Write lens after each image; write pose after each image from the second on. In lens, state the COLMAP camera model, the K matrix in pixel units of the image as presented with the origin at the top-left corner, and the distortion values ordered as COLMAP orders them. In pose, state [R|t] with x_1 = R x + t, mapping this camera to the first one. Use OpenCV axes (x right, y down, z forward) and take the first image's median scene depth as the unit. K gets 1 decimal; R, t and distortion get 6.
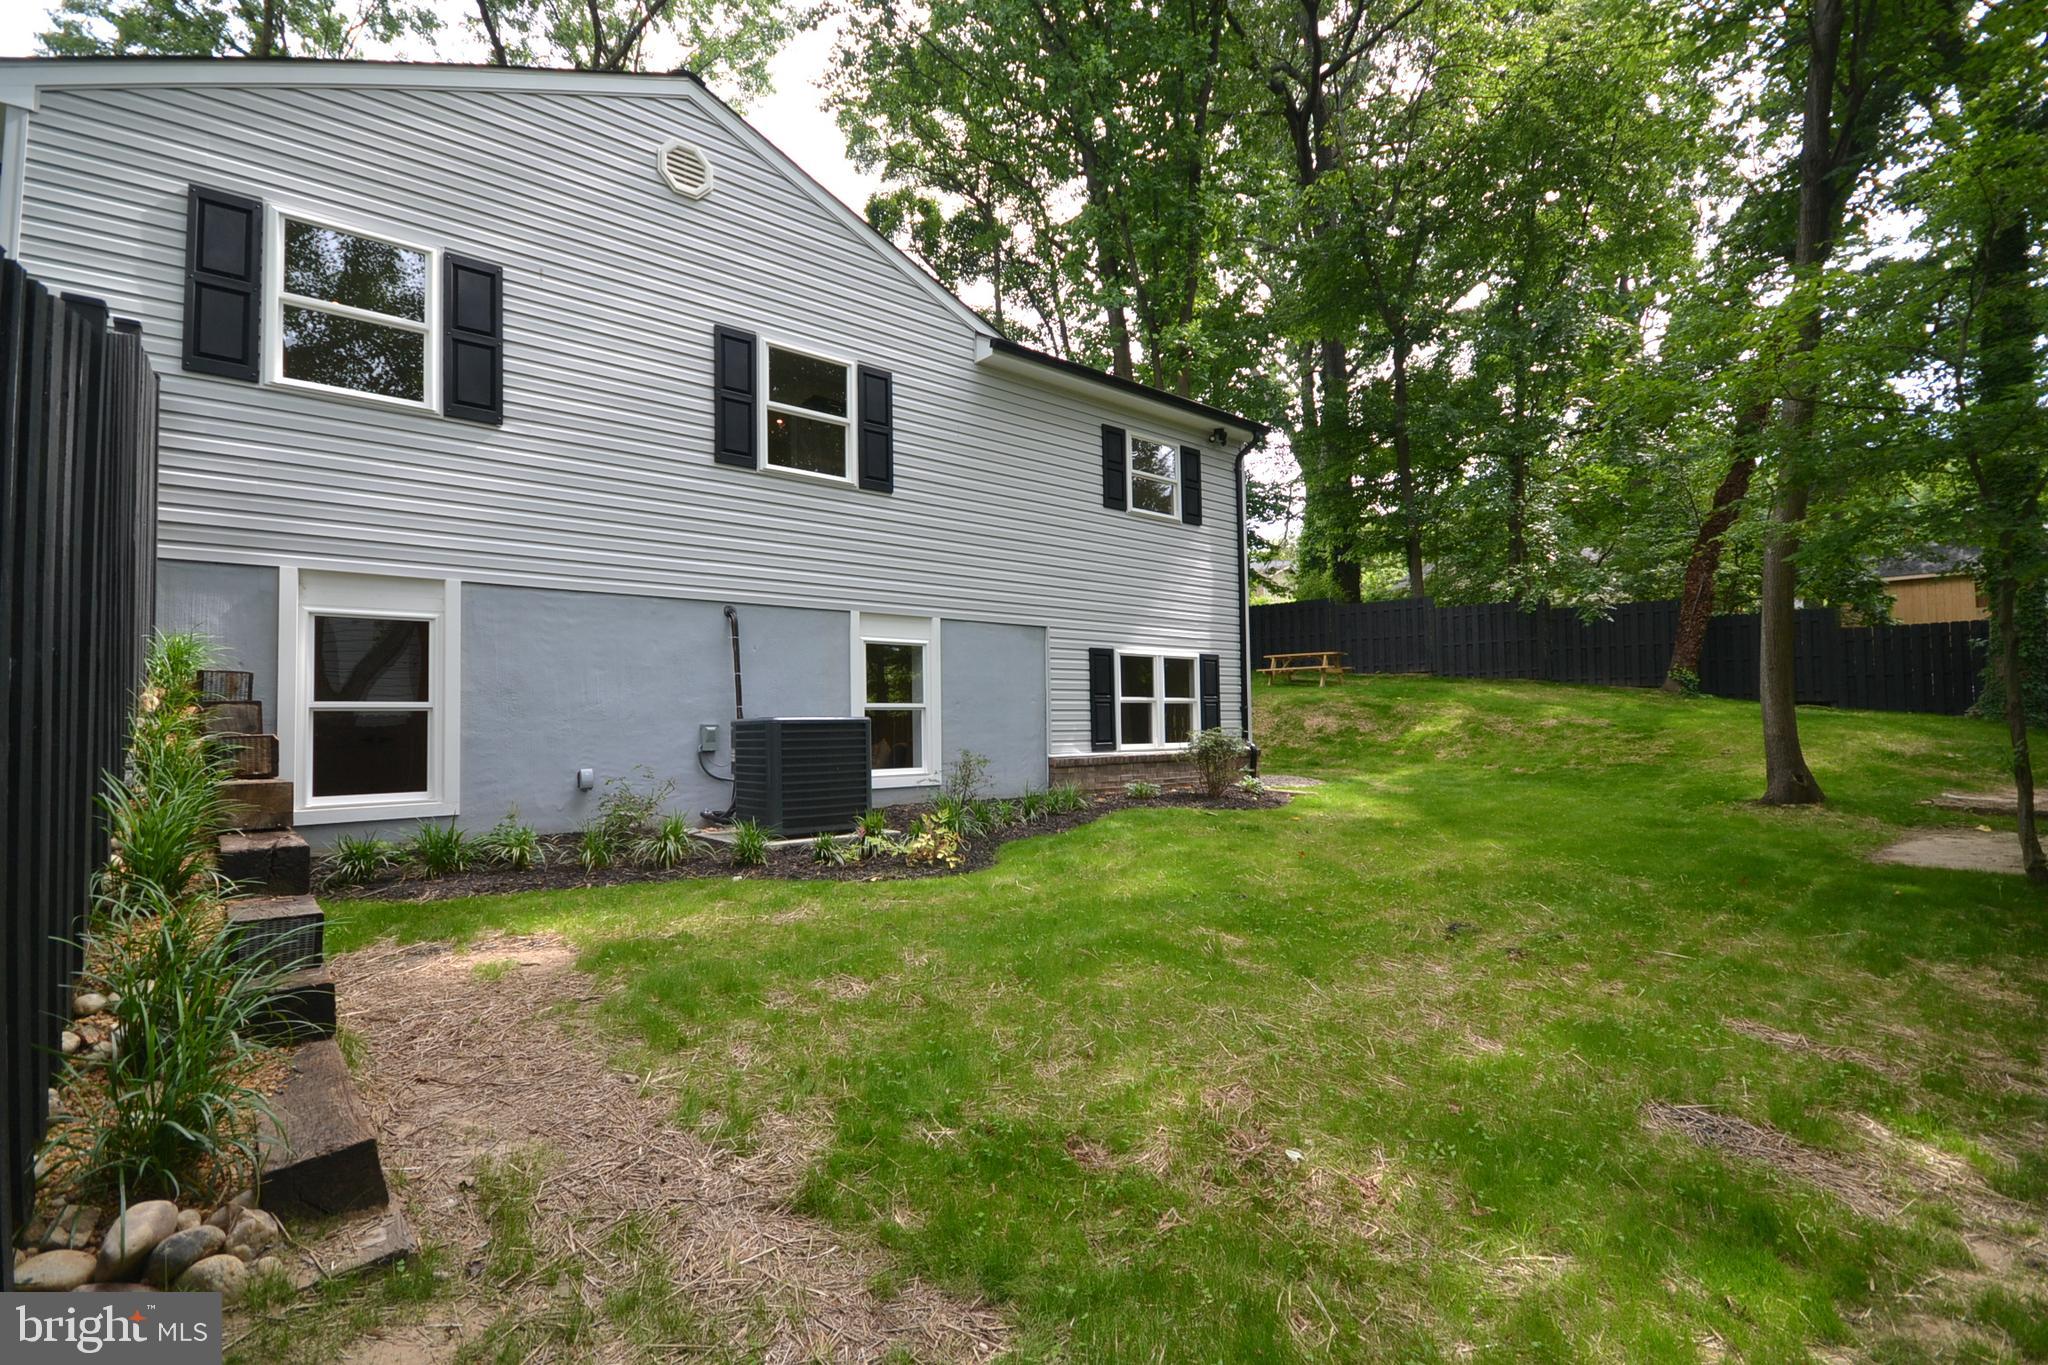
lens RADIAL K [[904.0, 0, 1032.8], [0, 904.0, 697.9], [0, 0, 1]] dist [0.003695, -0.006977]
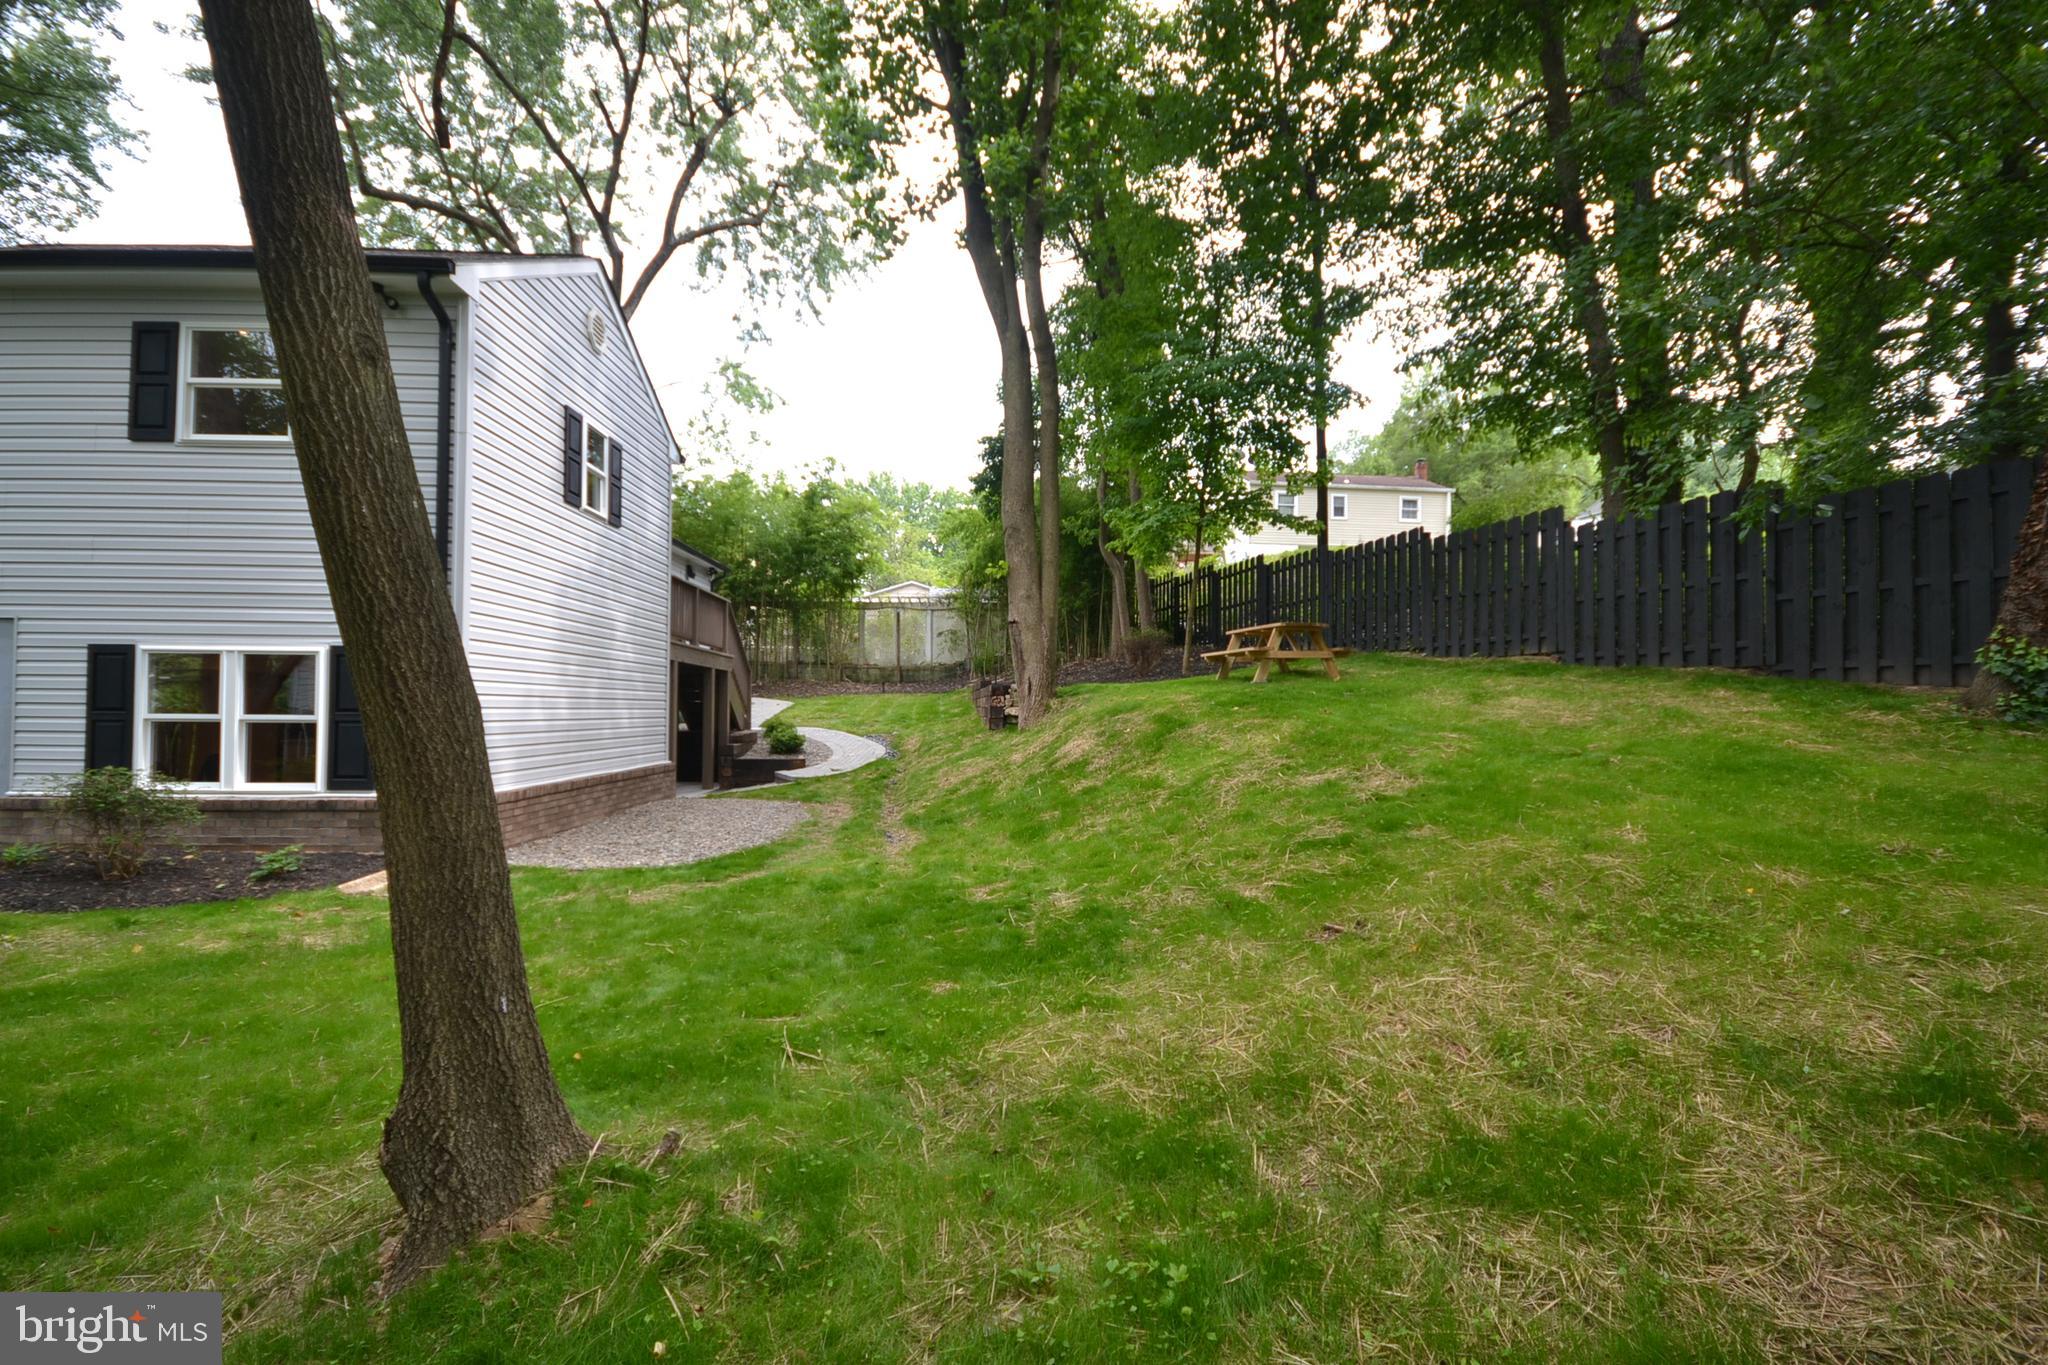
lens RADIAL K [[904.0, 0, 1032.8], [0, 904.0, 697.9], [0, 0, 1]] dist [0.003695, -0.006977]
pose [[0.801264, 0.012334, -0.598184, 1.030554], [-0.002075, 0.999839, 0.017836, -0.025815], [0.598308, -0.013050, 0.801160, 0.836150]]
